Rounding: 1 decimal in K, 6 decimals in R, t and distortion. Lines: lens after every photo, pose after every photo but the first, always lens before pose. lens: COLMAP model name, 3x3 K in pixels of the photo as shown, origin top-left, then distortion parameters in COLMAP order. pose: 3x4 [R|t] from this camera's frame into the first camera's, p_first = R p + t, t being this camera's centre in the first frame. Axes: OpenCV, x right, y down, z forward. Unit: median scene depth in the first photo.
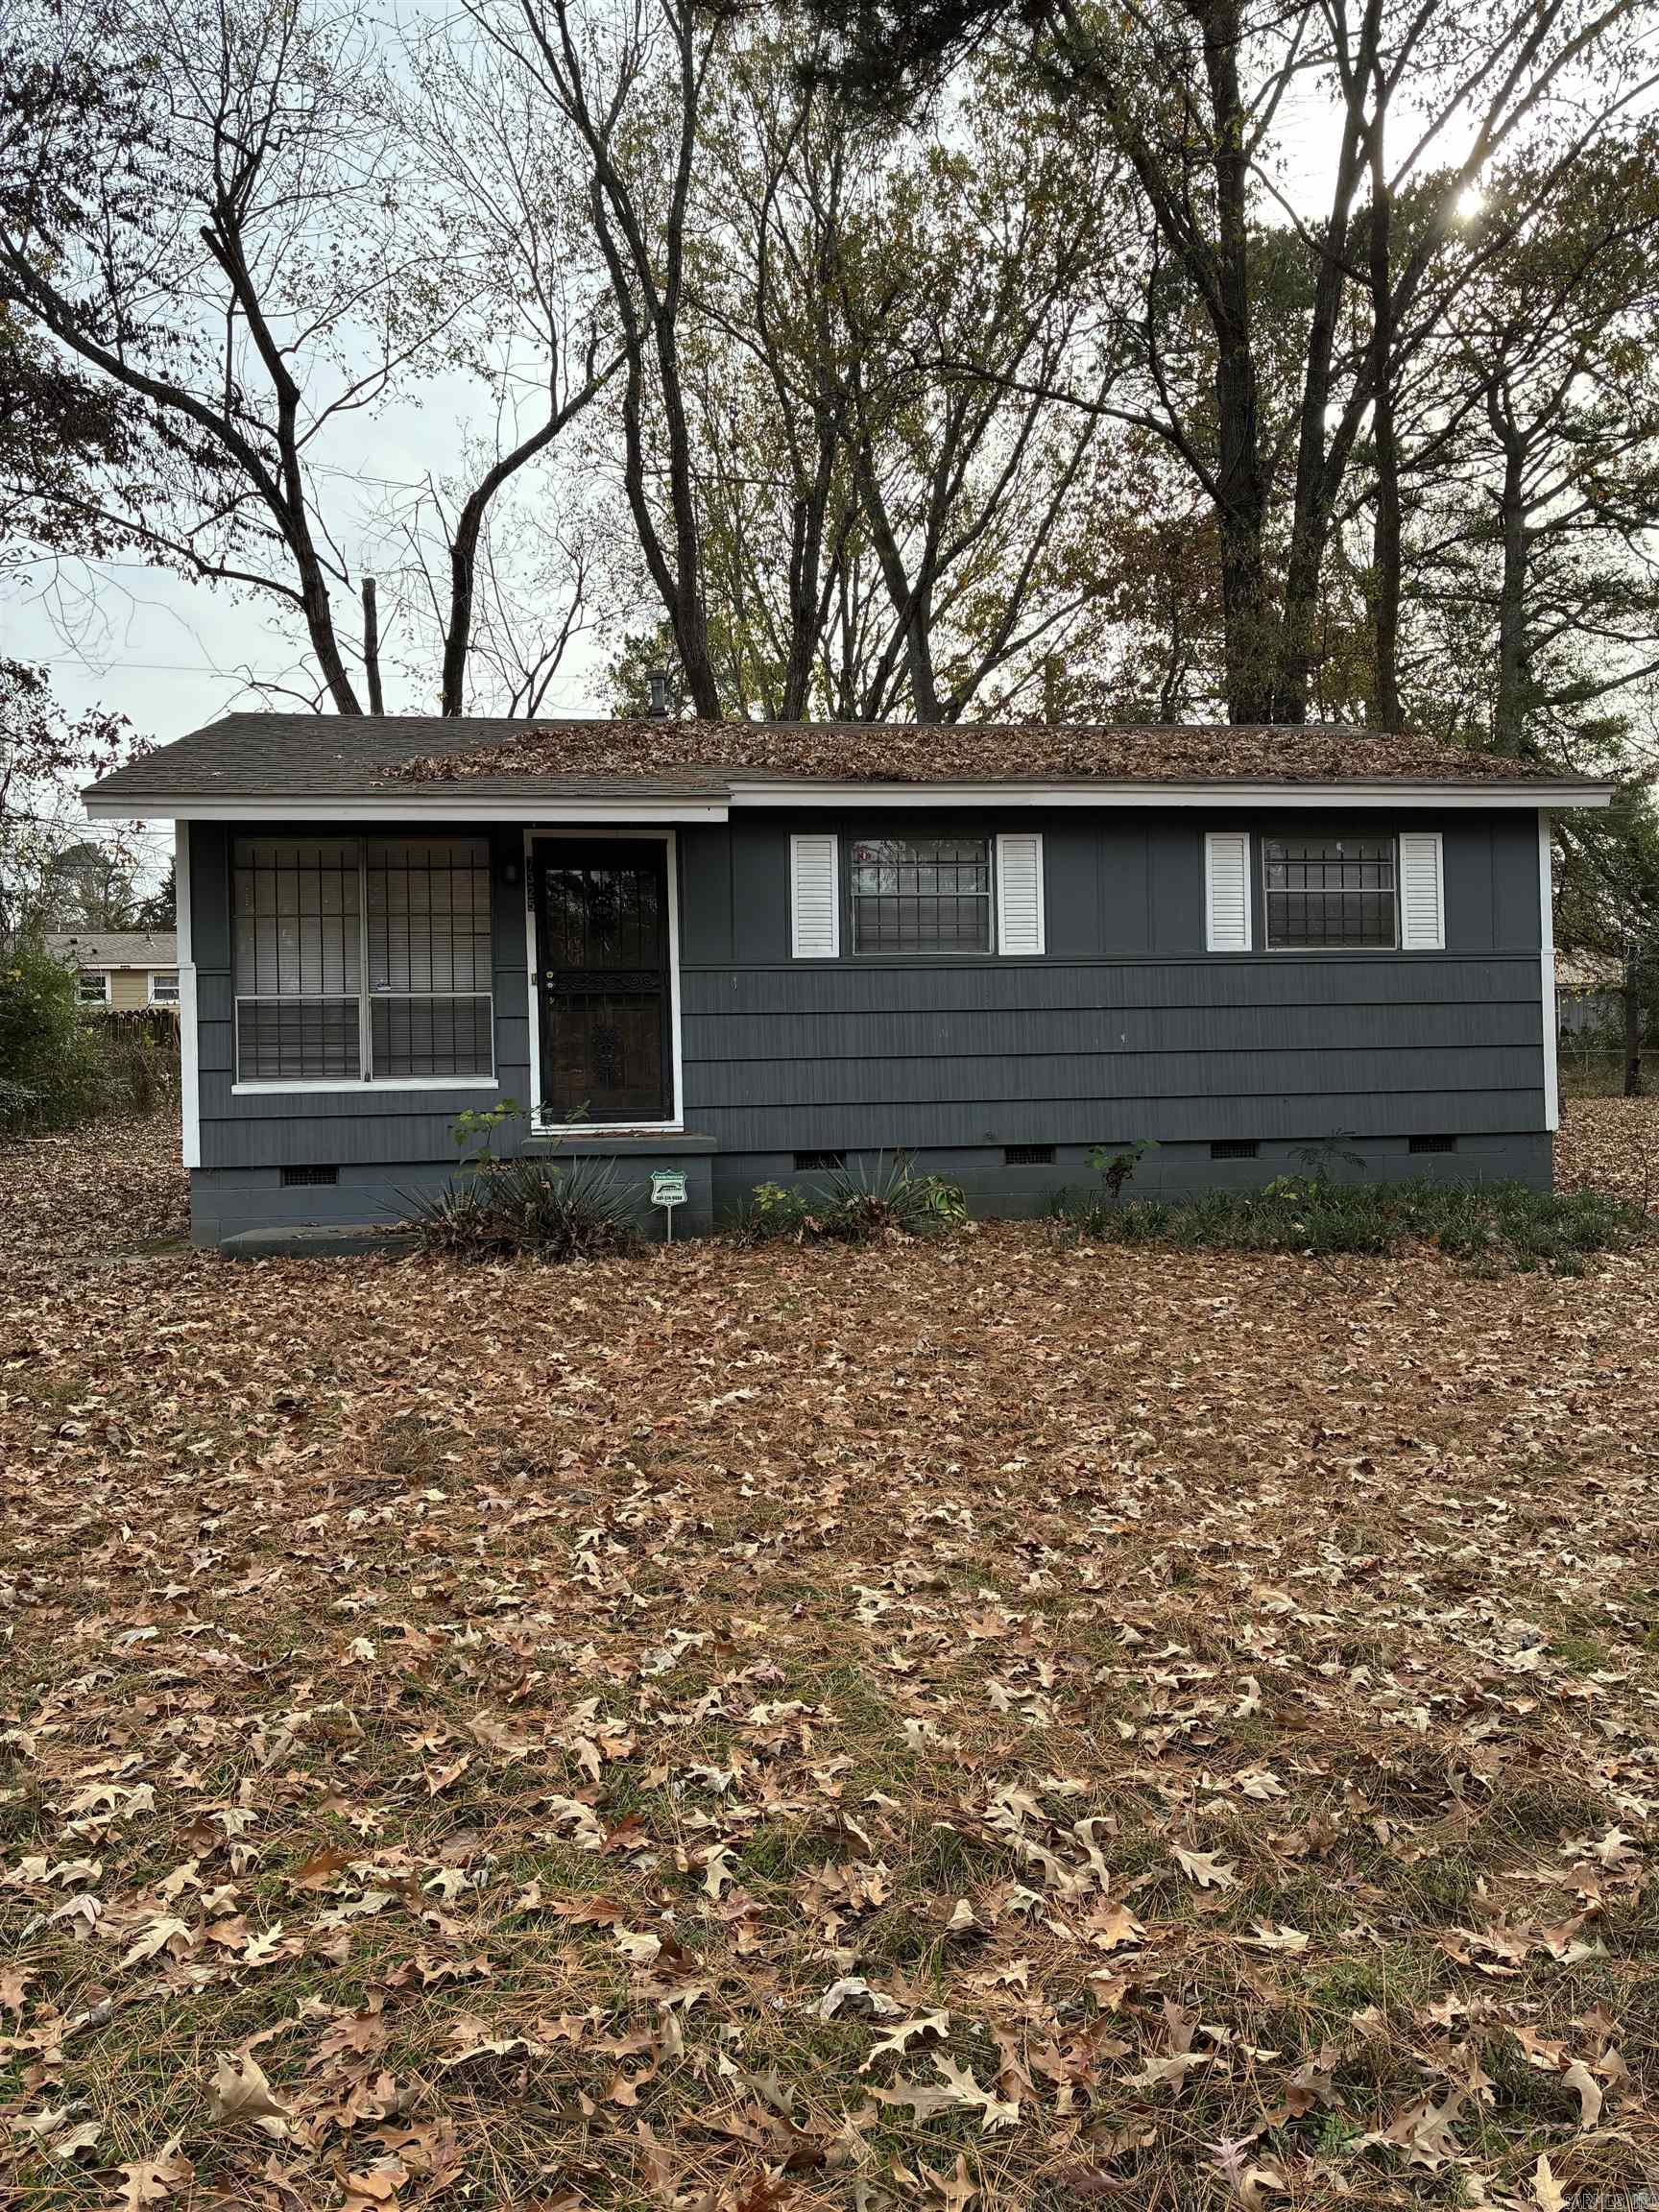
lens RADIAL K [[1631.1, 0, 860.6], [0, 1631.1, 1108.6], [0, 0, 1]] dist [0.024189, -0.000671]
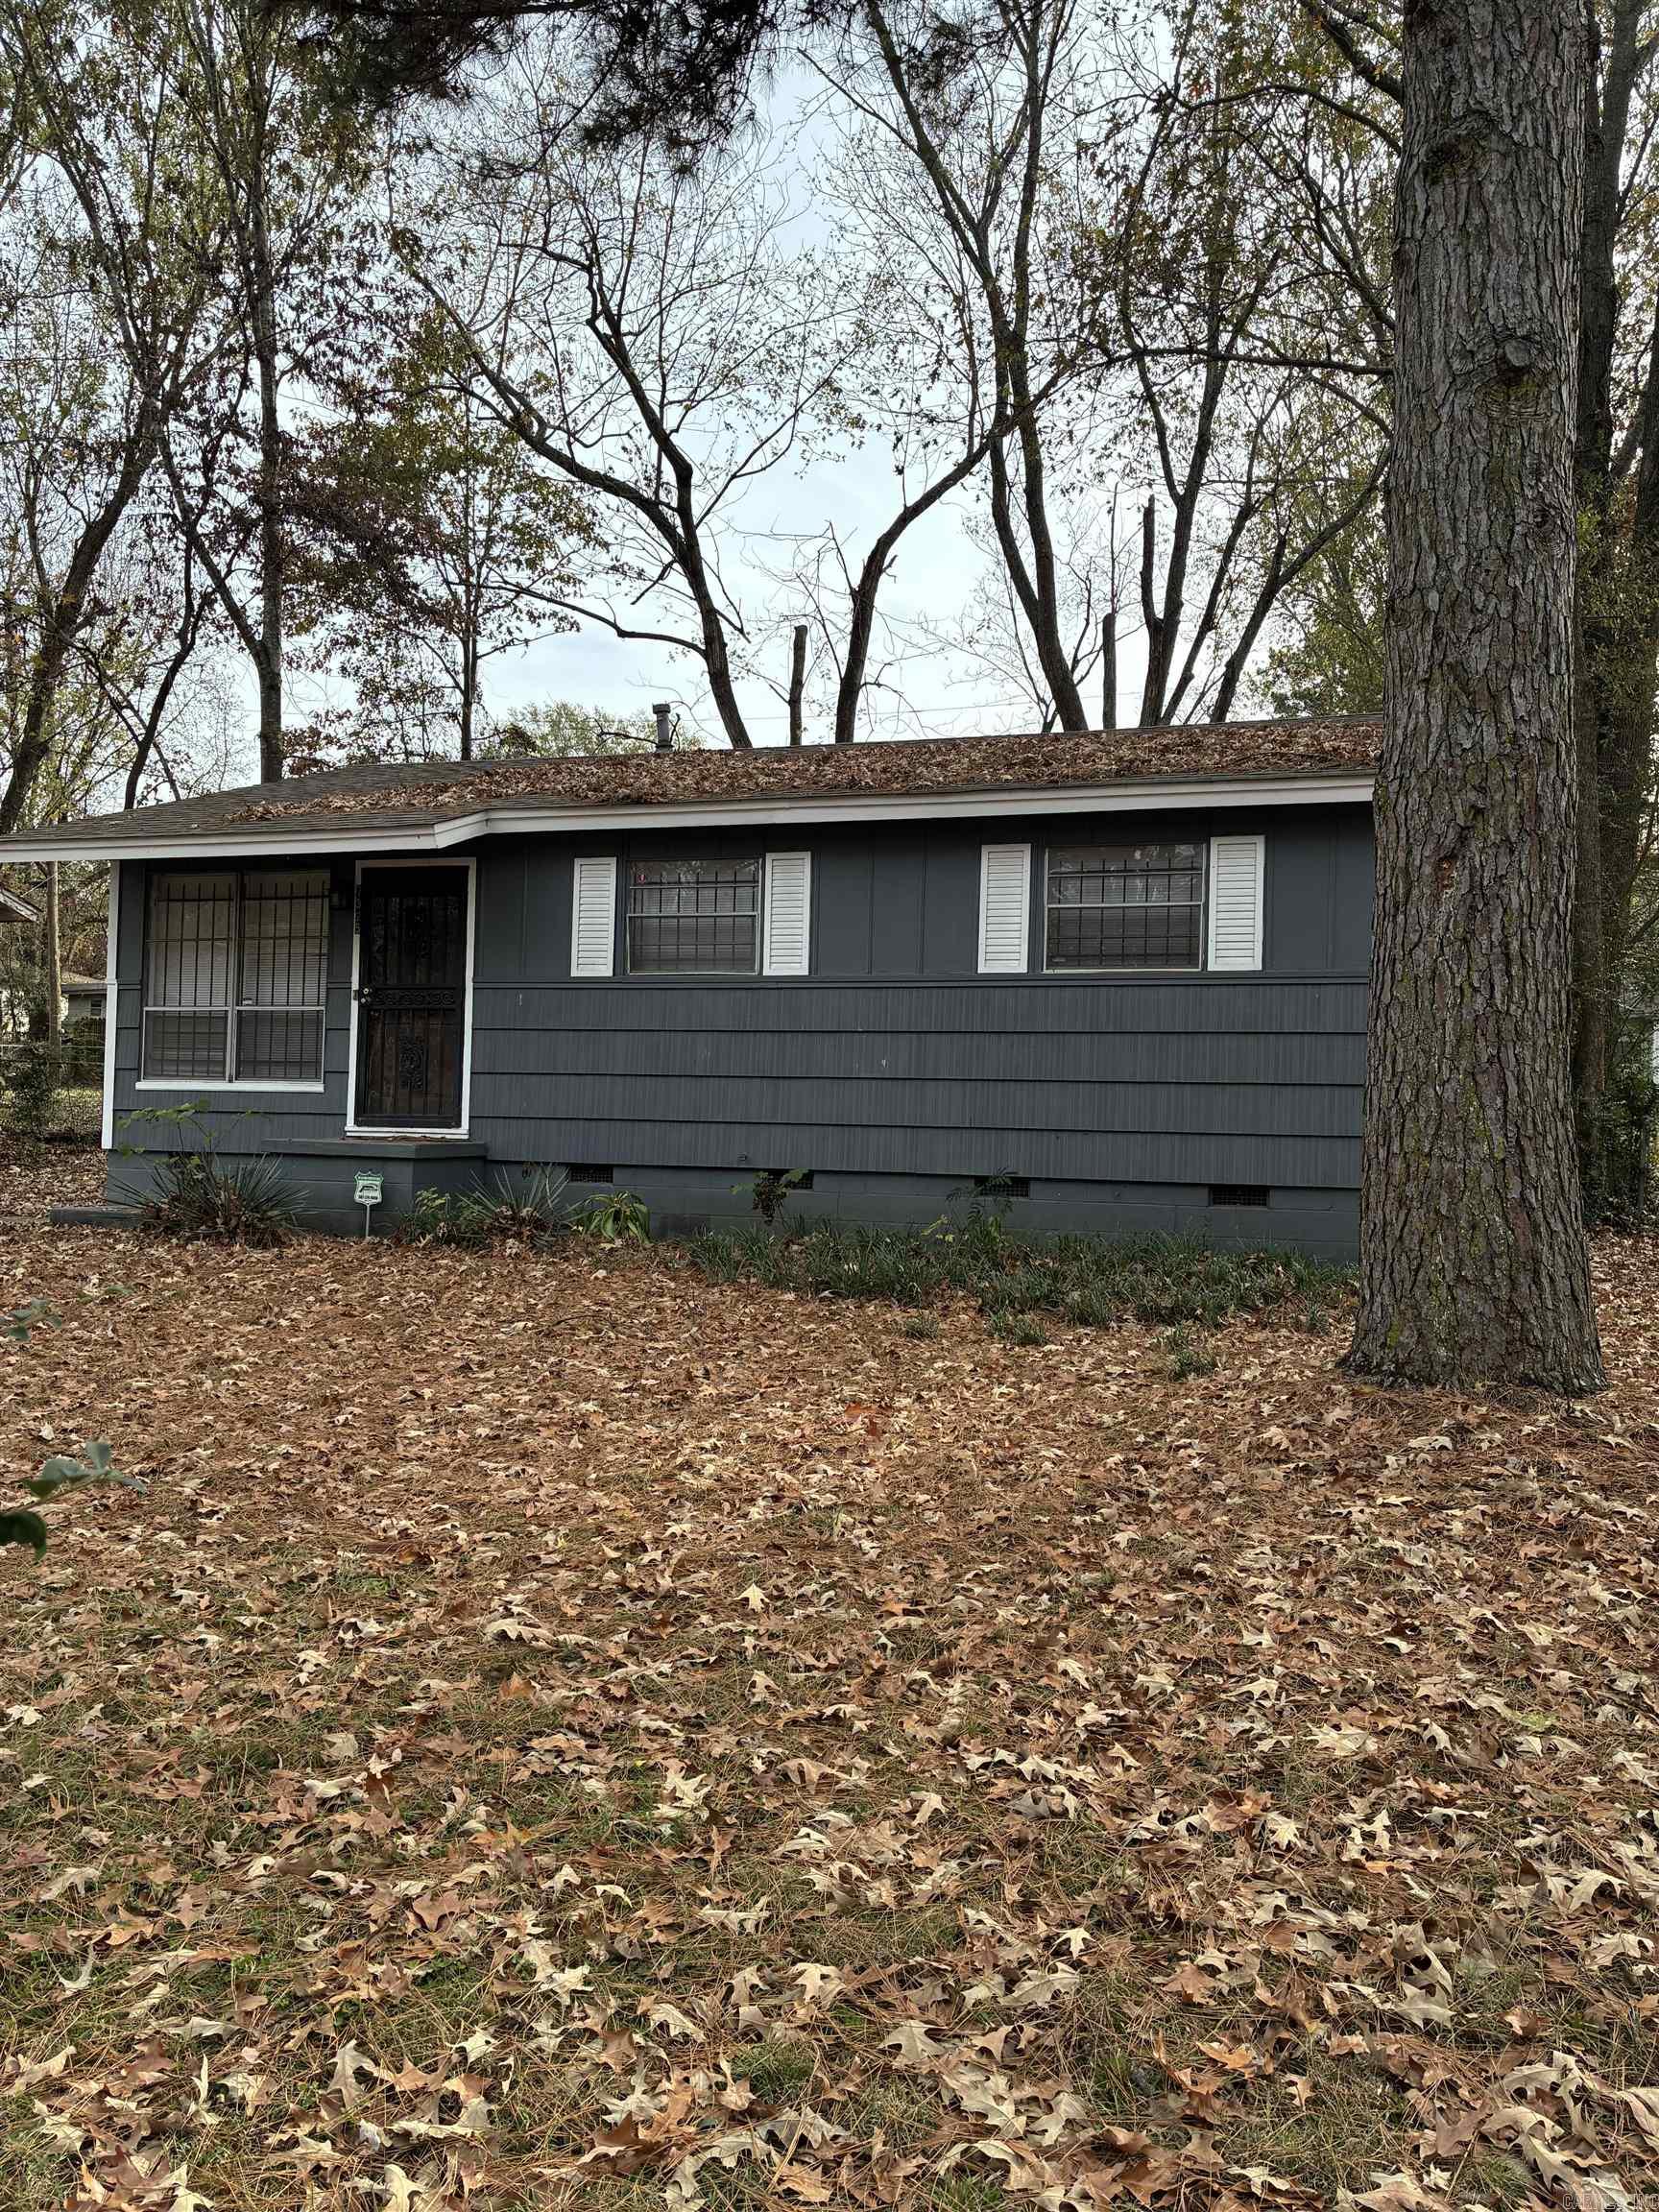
lens RADIAL K [[1631.1, 0, 860.6], [0, 1631.1, 1108.6], [0, 0, 1]] dist [0.024189, -0.000671]
pose [[0.901630, 0.038908, -0.430754, 0.587203], [-0.044362, 0.999012, -0.002619, -0.014447], [0.430226, 0.021471, 0.902466, 0.145460]]
